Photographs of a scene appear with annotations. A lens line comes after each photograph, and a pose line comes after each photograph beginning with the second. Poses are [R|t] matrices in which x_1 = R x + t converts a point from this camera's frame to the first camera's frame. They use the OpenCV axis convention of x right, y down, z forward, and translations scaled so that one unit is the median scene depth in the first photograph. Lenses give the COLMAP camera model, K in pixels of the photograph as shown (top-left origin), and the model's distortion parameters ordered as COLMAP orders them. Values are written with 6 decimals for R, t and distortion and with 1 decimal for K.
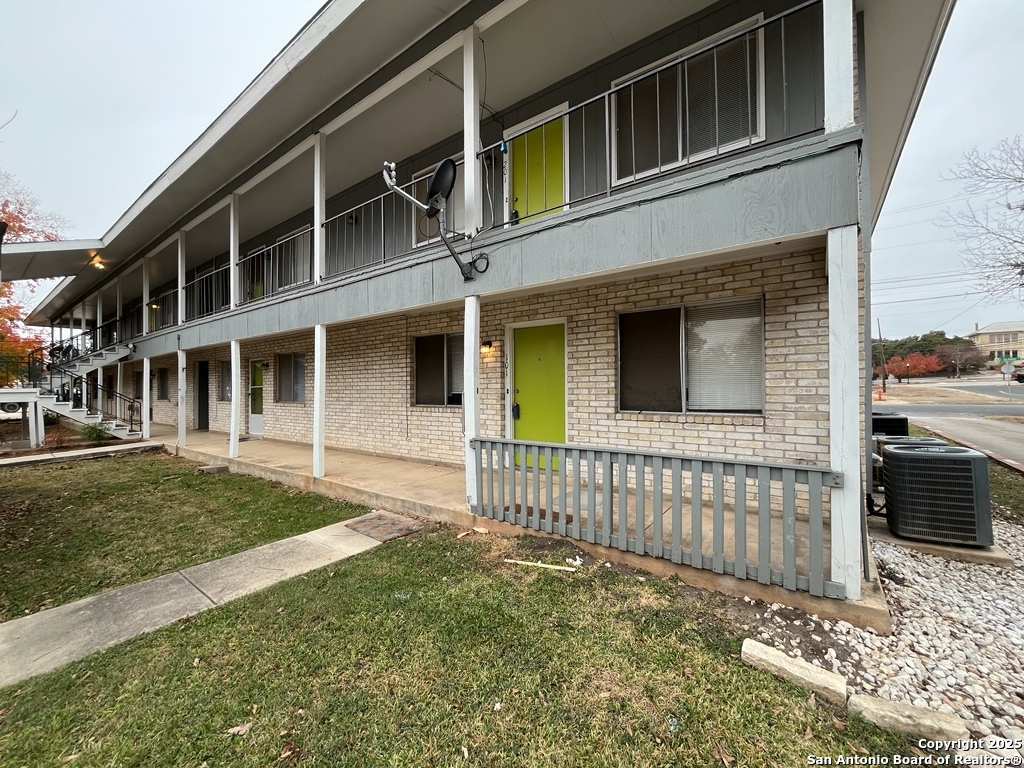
lens RADIAL K [[412.7, 0, 512.9], [0, 412.7, 383.8], [0, 0, 1]] dist [-0.003914, -0.000206]
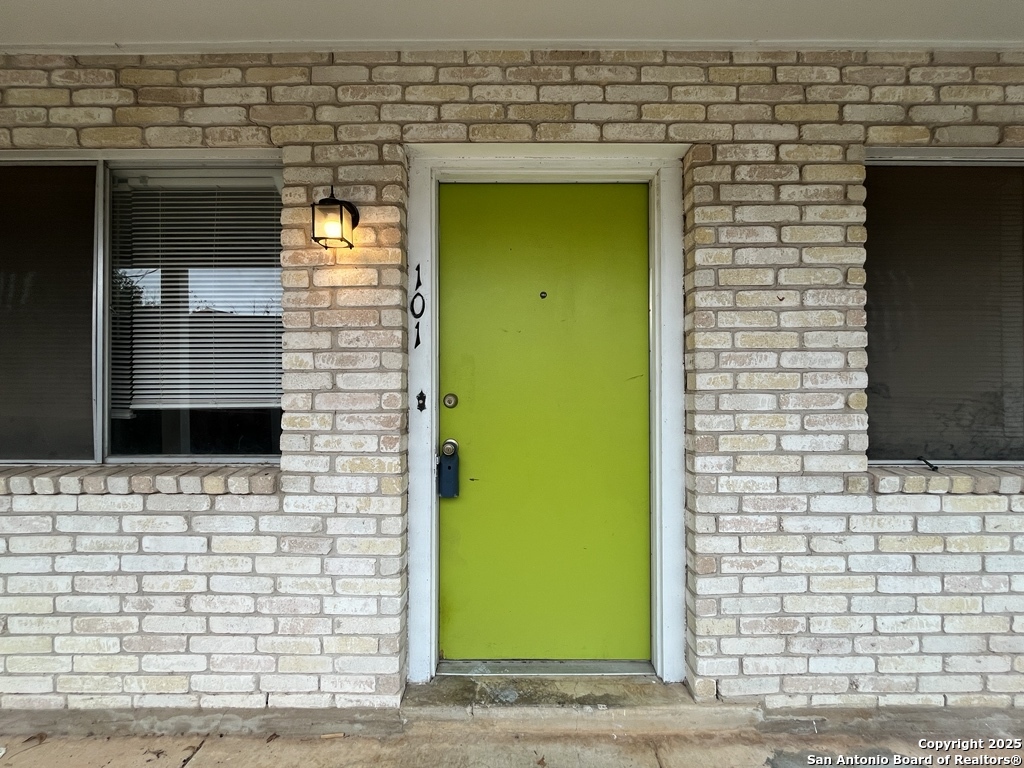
lens RADIAL K [[412.7, 0, 511.8], [0, 412.7, 384.9], [0, 0, 1]] dist [-0.003914, -0.000206]
pose [[0.805214, 0.010395, 0.592893, -0.144198], [-0.010272, 0.999941, -0.003581, 0.008646], [-0.592895, -0.003207, 0.805273, 0.858569]]
